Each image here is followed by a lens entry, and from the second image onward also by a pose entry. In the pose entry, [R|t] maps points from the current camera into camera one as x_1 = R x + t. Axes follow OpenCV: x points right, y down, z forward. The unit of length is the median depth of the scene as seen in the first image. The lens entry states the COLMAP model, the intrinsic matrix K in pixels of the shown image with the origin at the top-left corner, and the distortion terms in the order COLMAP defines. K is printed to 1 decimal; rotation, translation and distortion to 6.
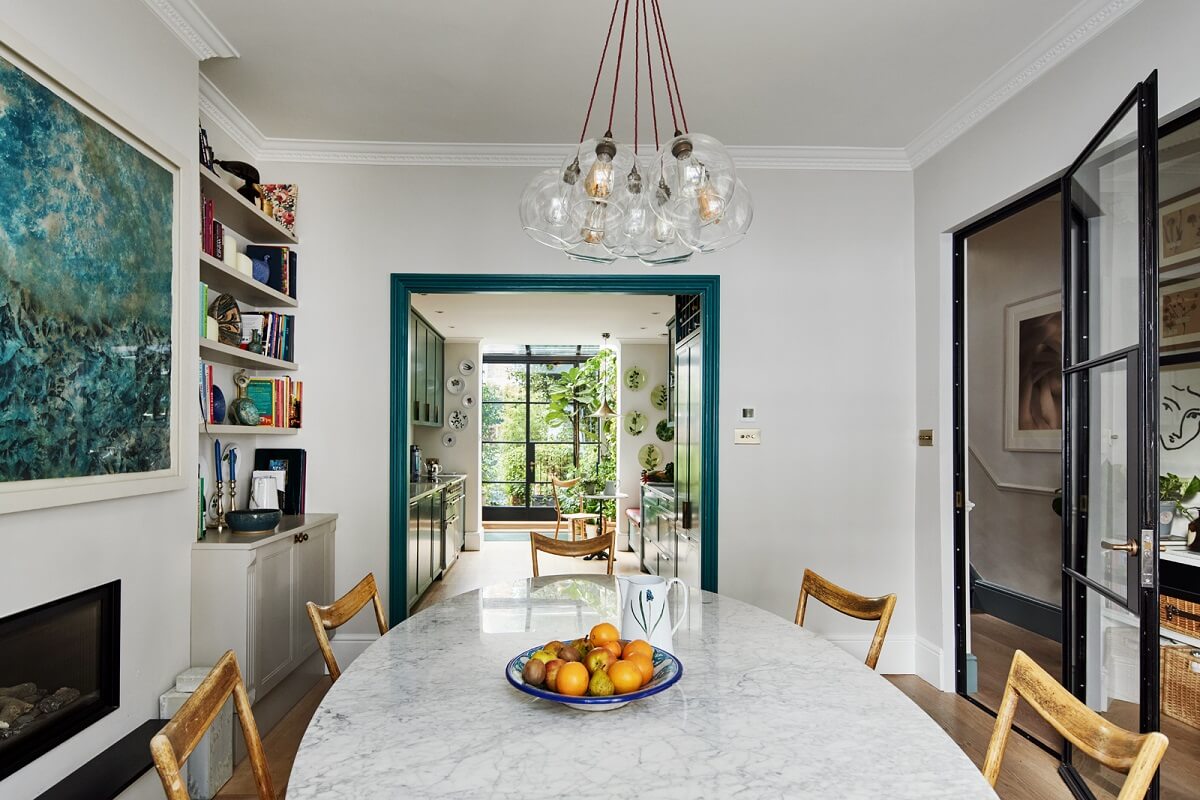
lens RADIAL K [[641.8, 0, 577.1], [0, 641.8, 431.1], [0, 0, 1]] dist [-0.000029, -0.001280]
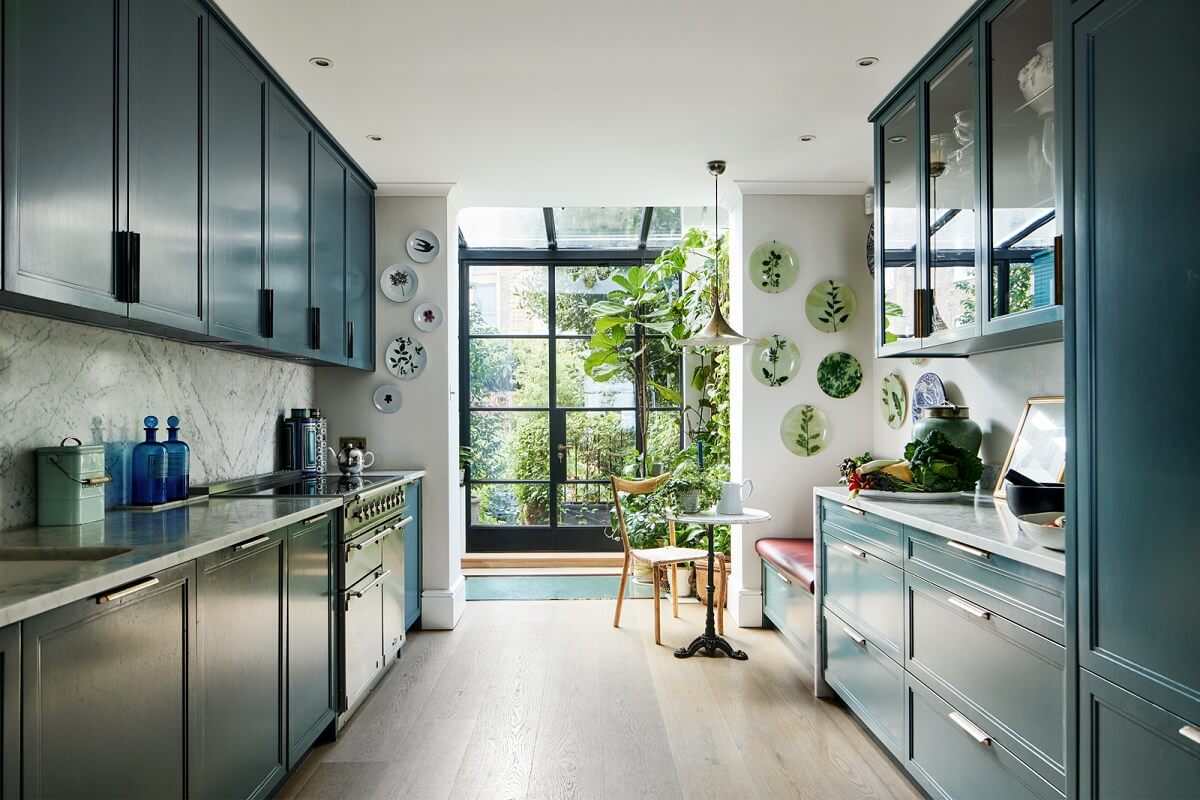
lens RADIAL K [[825.8, 0, 600.9], [0, 825.8, 412.6], [0, 0, 1]] dist [-0.009361, -0.005978]
pose [[0.999713, -0.008459, -0.022411, -0.025524], [0.008630, 0.999934, 0.007536, 0.021068], [0.022346, -0.007727, 0.999720, 0.383548]]
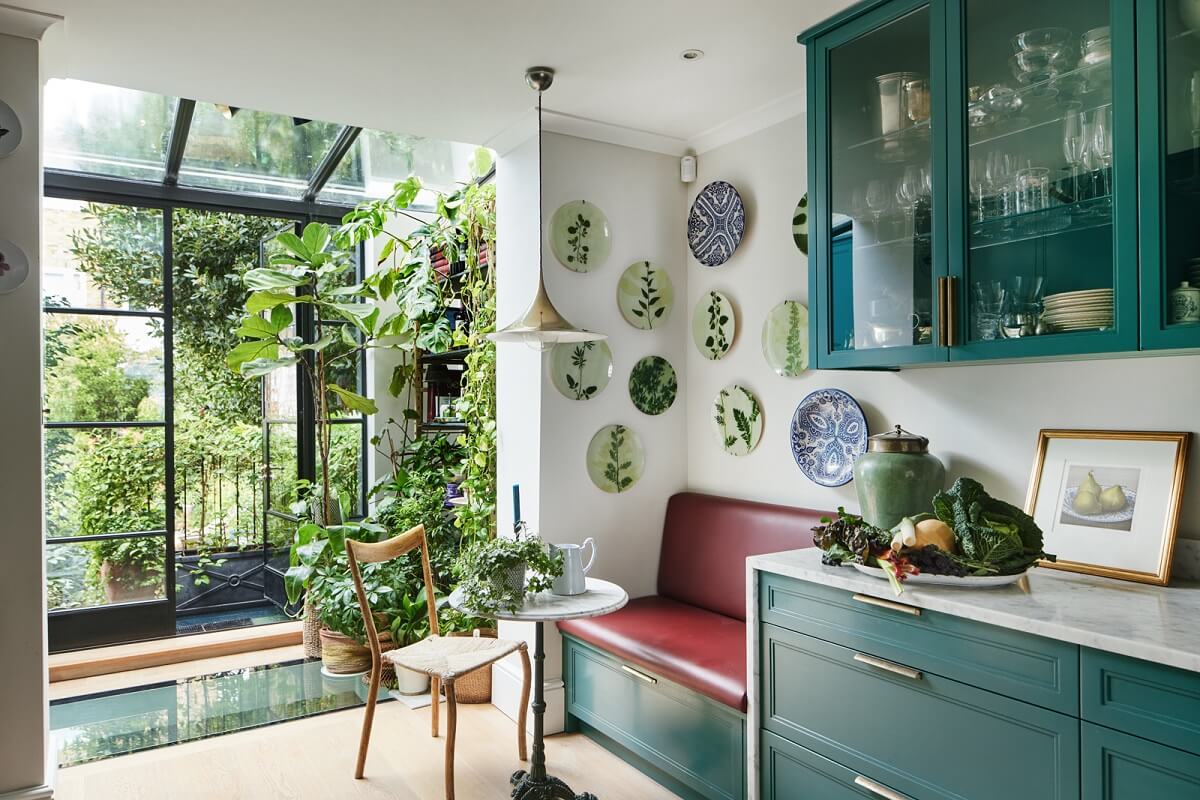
lens RADIAL K [[825.8, 0, 623.0], [0, 825.8, 401.1], [0, 0, 1]] dist [-0.009361, -0.005978]
pose [[0.863902, -0.009880, 0.503563, -0.117272], [0.007579, 0.999949, 0.006616, 0.005034], [-0.503603, -0.001899, 0.863933, 0.602308]]
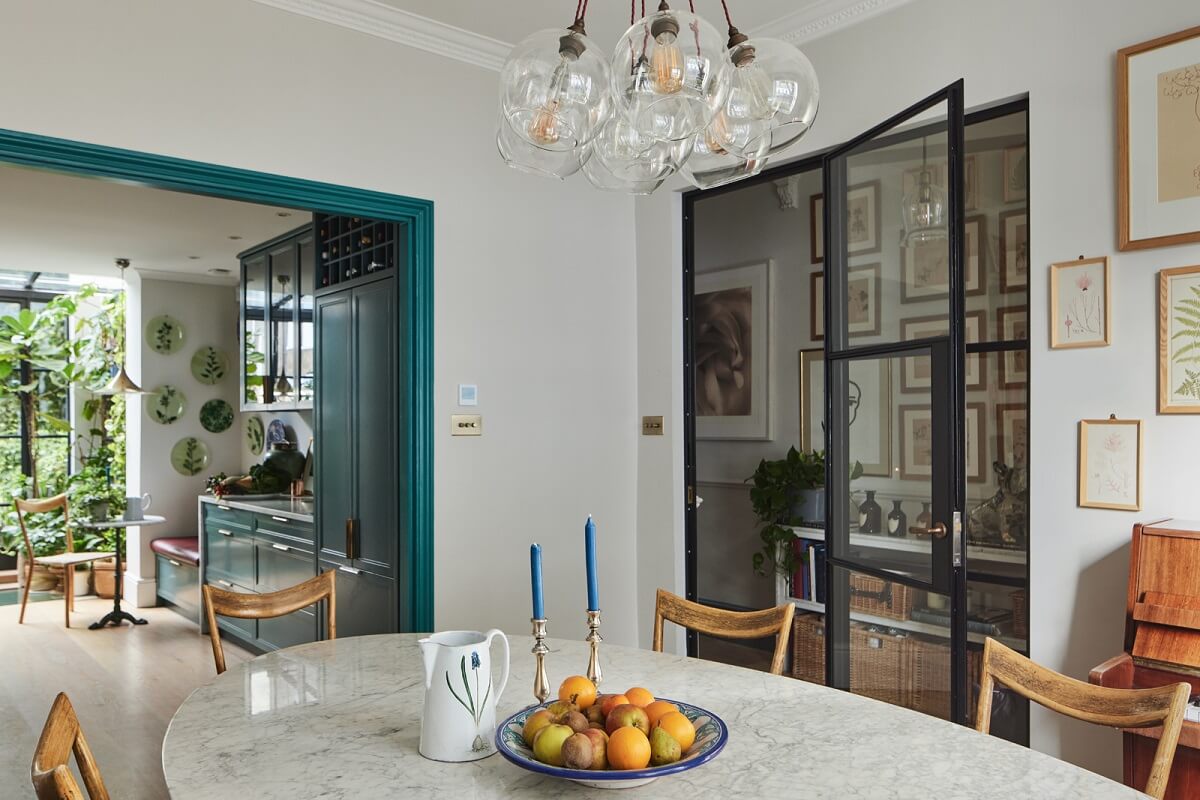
lens RADIAL K [[888.6, 0, 579.0], [0, 888.6, 427.0], [0, 0, 1]] dist [-0.010212, 0.005150]
pose [[0.797312, -0.006852, 0.603529, -0.115185], [-0.000602, 0.999926, 0.012148, -0.000978], [-0.603567, -0.010049, 0.797249, 0.048998]]
